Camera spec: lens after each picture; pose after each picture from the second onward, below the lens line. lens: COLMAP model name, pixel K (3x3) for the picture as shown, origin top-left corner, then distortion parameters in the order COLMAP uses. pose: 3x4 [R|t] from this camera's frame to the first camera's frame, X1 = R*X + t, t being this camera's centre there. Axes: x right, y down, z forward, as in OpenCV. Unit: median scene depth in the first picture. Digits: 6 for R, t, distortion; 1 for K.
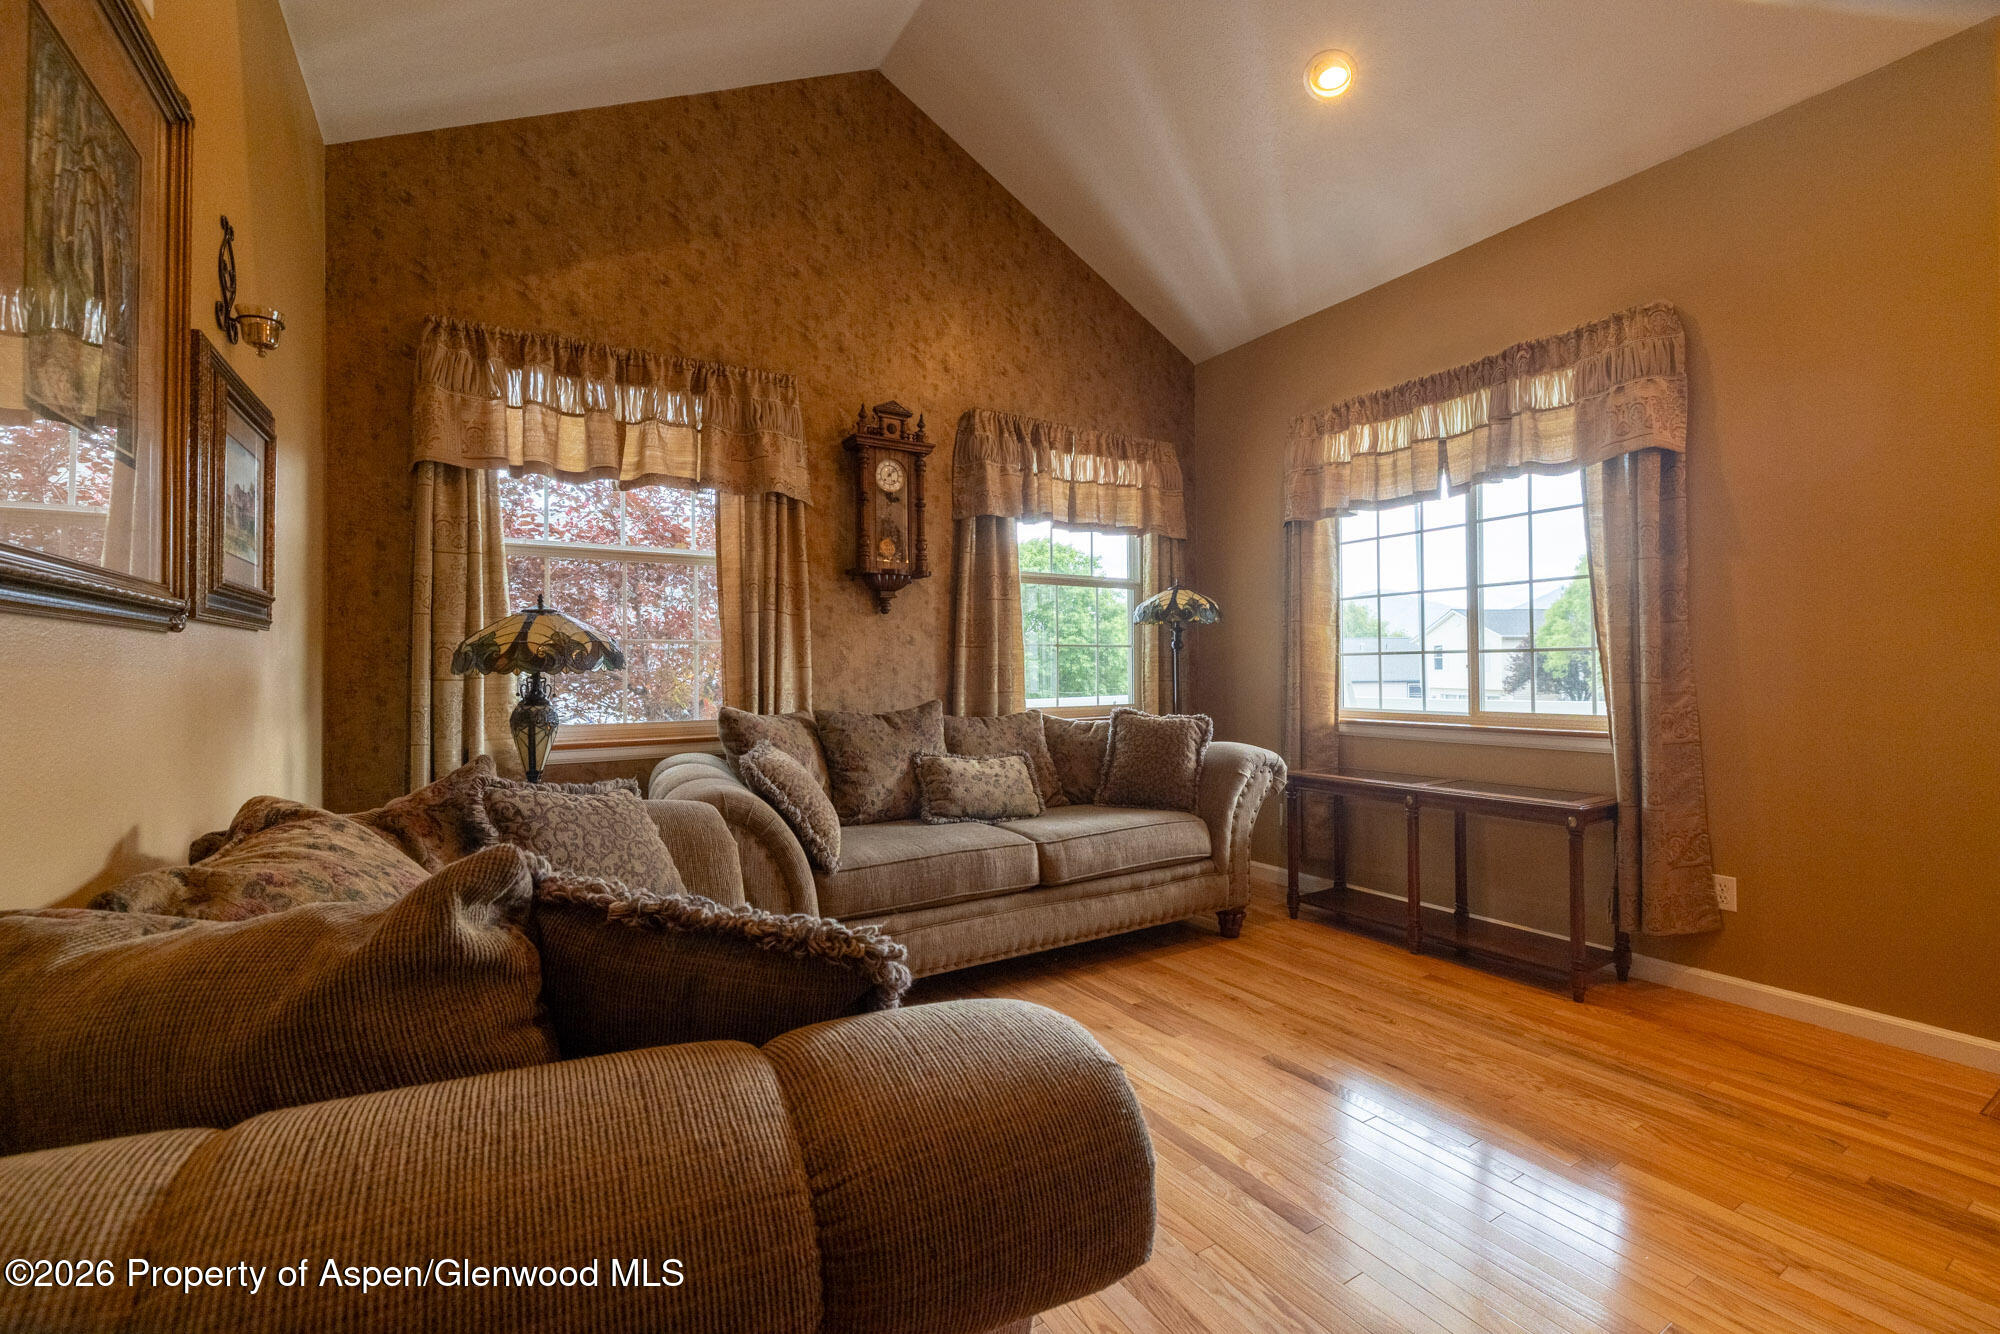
lens RADIAL K [[837.1, 0, 1002.4], [0, 837.1, 665.2], [0, 0, 1]] dist [-0.000828, -0.000594]
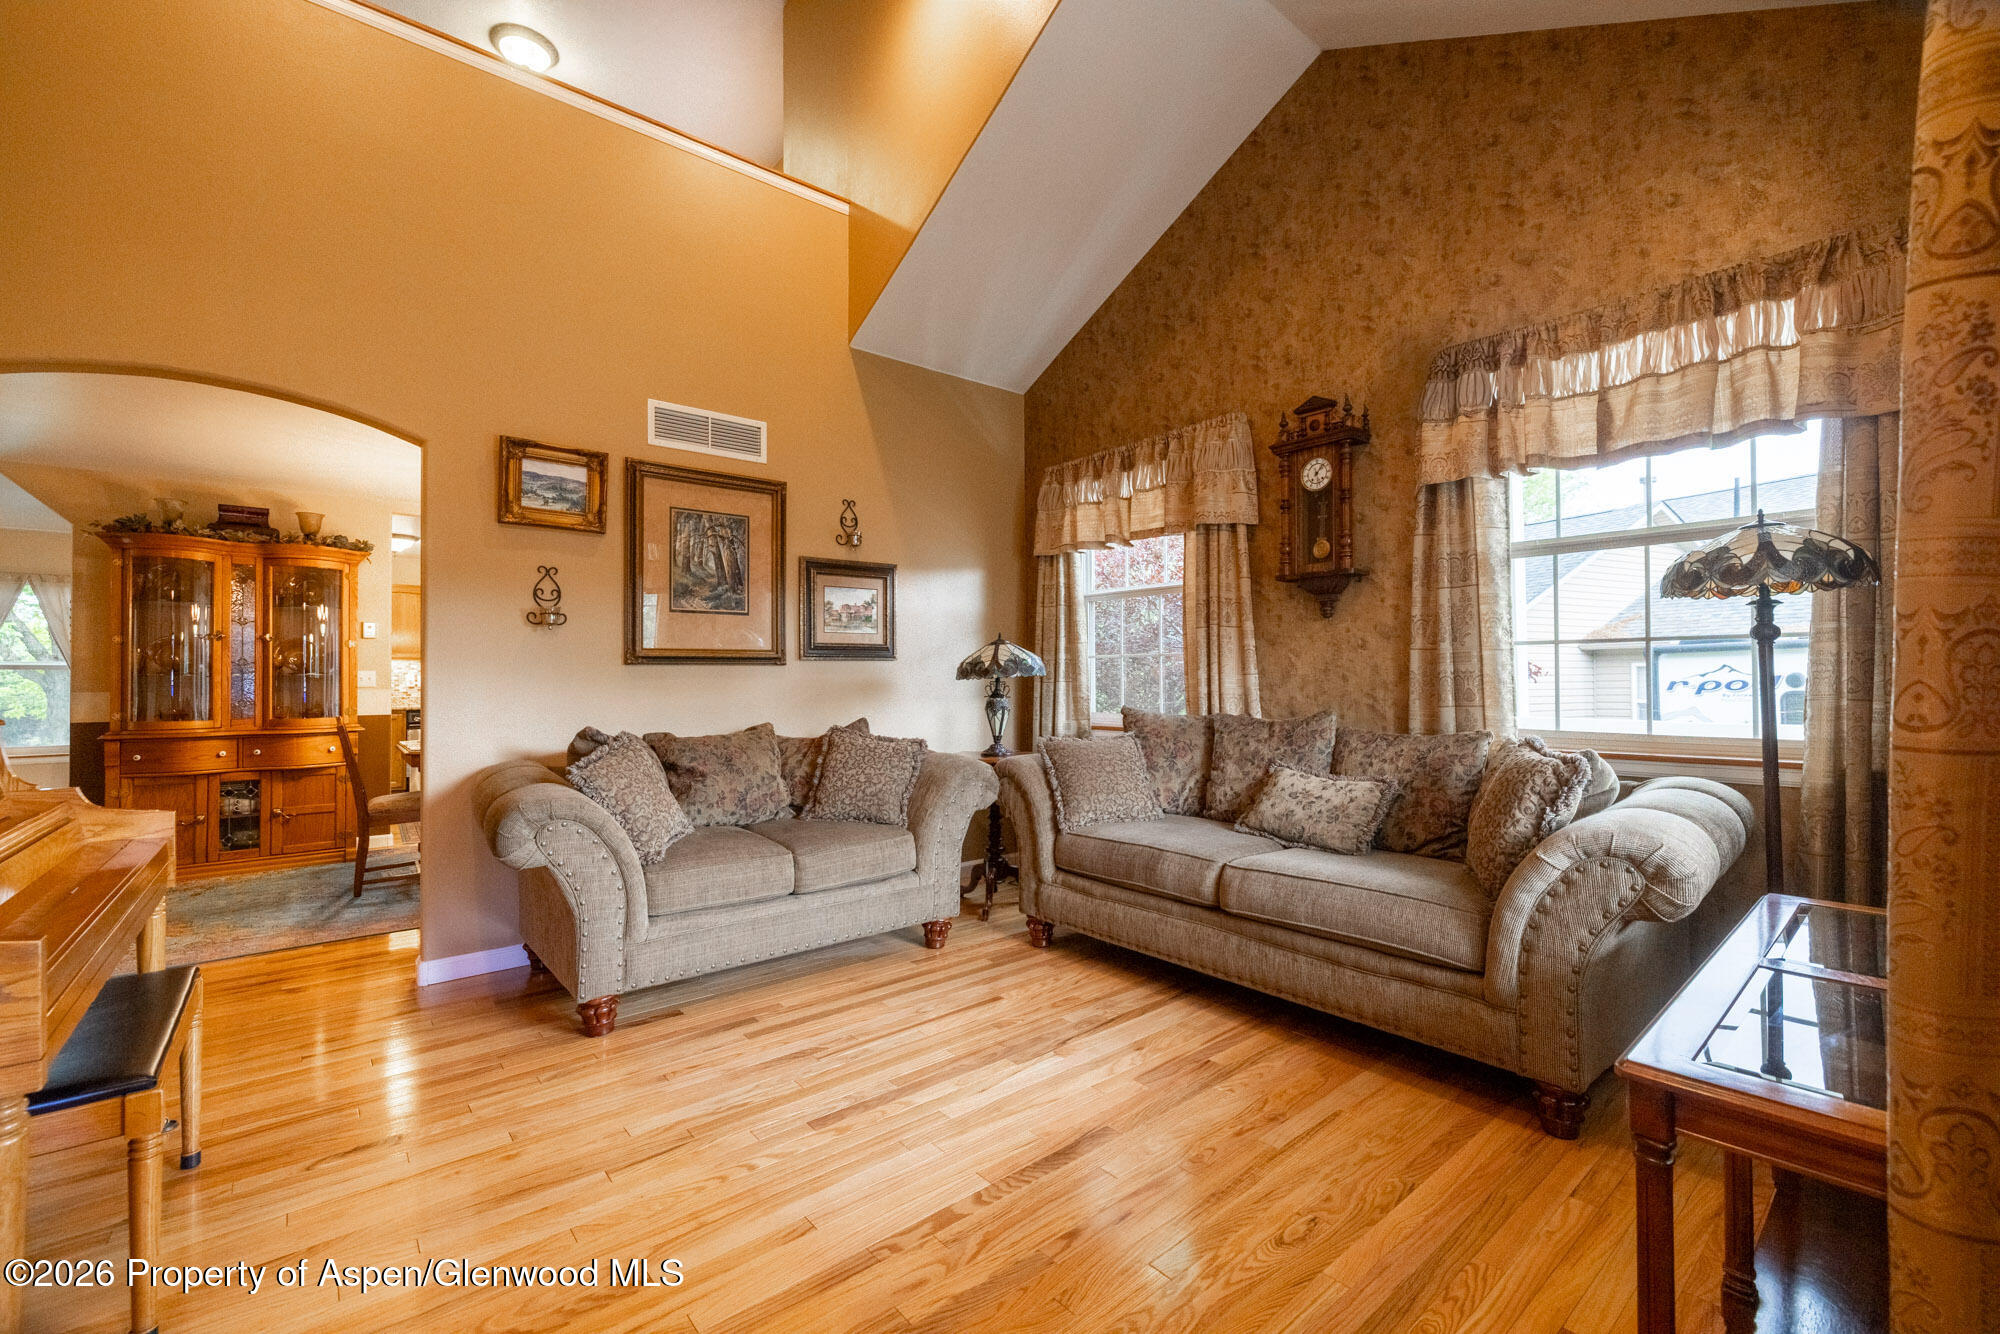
lens RADIAL K [[837.1, 0, 1005.3], [0, 837.1, 666.6], [0, 0, 1]] dist [-0.000828, -0.000594]
pose [[0.145806, -0.006774, -0.989290, 0.810801], [0.011629, 0.999919, -0.005133, -0.005718], [0.989245, -0.010756, 0.145873, 0.538974]]
